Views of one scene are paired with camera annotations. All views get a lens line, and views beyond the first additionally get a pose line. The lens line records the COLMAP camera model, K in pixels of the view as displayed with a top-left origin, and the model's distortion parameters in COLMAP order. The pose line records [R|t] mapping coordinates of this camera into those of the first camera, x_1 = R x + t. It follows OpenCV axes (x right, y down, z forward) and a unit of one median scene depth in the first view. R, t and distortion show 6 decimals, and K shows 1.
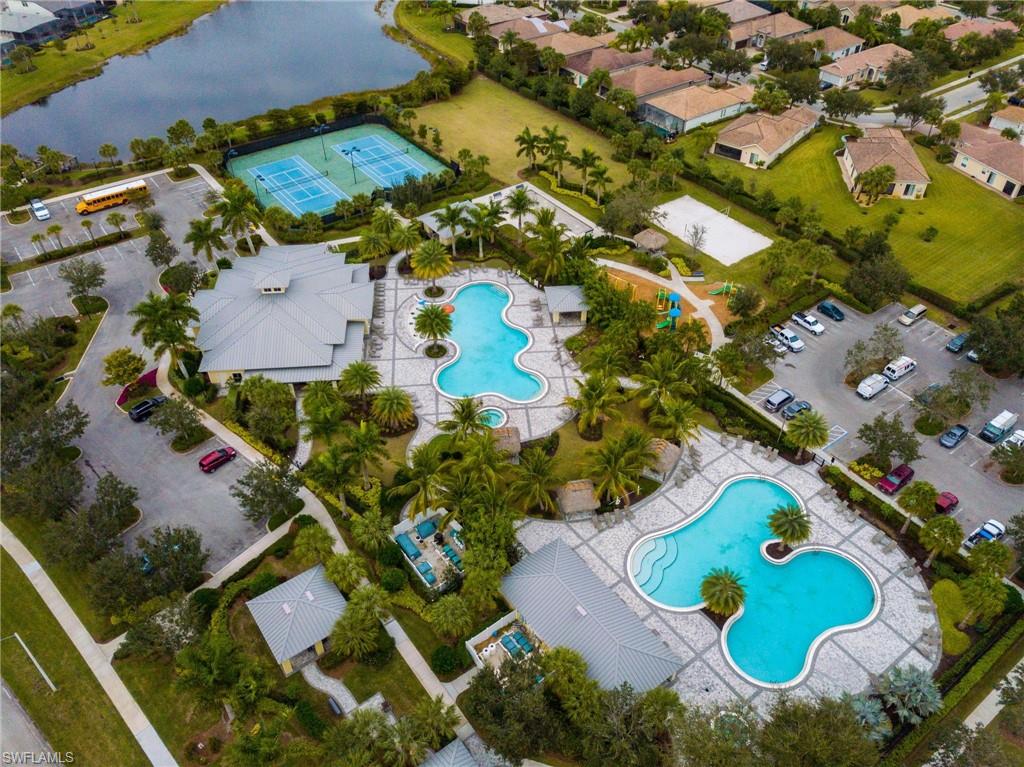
lens RADIAL K [[793.1, 0, 512.0], [0, 793.1, 383.5], [0, 0, 1]] dist [0.055862, 0.001630]
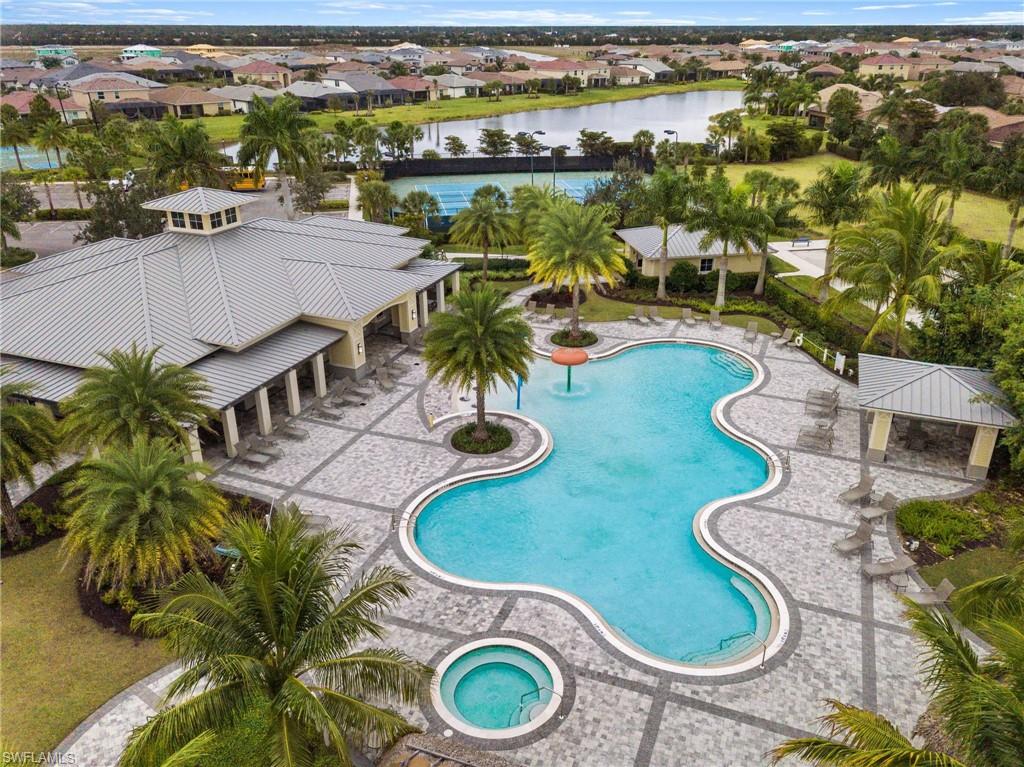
lens RADIAL K [[793.1, 0, 512.0], [0, 793.1, 383.5], [0, 0, 1]] dist [0.055862, 0.001630]
pose [[0.895053, 0.172200, -0.411372, 0.055460], [-0.279452, 0.935444, -0.216450, 0.008334], [0.347543, 0.308693, 0.885394, 0.694889]]
